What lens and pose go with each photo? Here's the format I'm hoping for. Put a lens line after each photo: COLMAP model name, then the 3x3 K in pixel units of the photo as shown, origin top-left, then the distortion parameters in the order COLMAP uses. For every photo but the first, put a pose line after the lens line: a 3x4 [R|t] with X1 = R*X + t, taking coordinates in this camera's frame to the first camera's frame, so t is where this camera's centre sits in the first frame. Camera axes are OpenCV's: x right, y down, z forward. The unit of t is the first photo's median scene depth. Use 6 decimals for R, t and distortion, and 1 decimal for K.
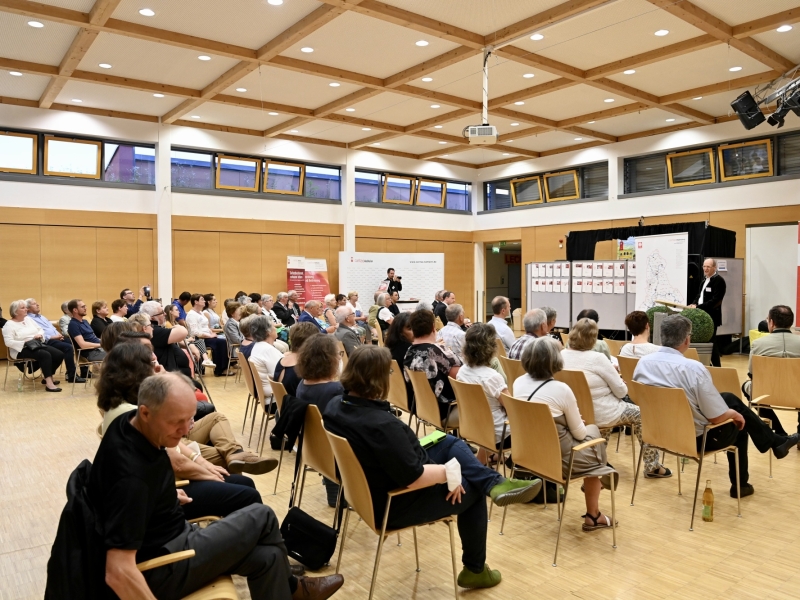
lens RADIAL K [[591.1, 0, 400.0], [0, 591.1, 300.0], [0, 0, 1]] dist [-0.109551, 0.007465]
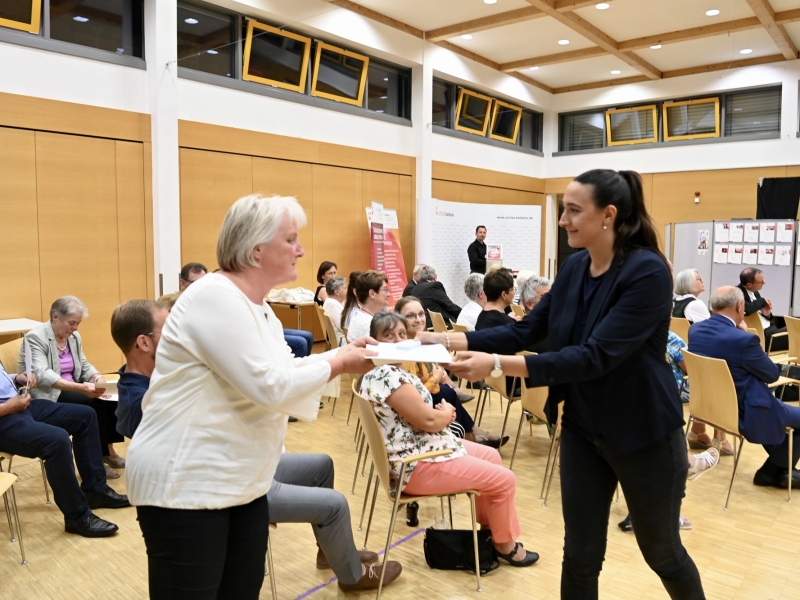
lens RADIAL K [[617.2, 0, 402.4], [0, 617.2, 280.4], [0, 0, 1]] dist [-0.073642, 0.009051]
pose [[0.979098, -0.001721, 0.203384, -0.249890], [-0.004146, 0.999588, 0.028418, -0.011120], [-0.203349, -0.028667, 0.978687, 0.330168]]
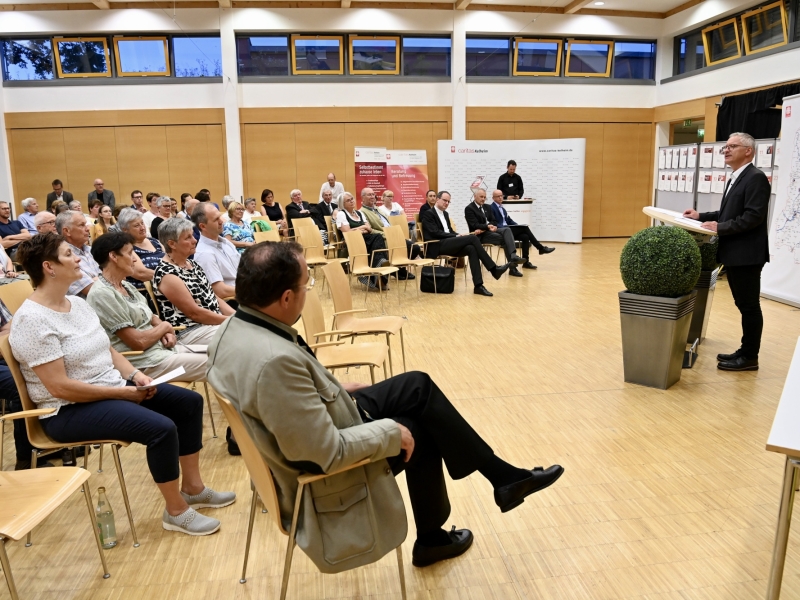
lens RADIAL K [[617.2, 0, 402.4], [0, 617.2, 280.4], [0, 0, 1]] dist [-0.073642, 0.009051]
pose [[0.865124, 0.074856, -0.495941, 0.288574], [-0.006538, 0.990399, 0.138084, -0.005654], [0.501516, -0.116217, 0.857307, 0.201840]]
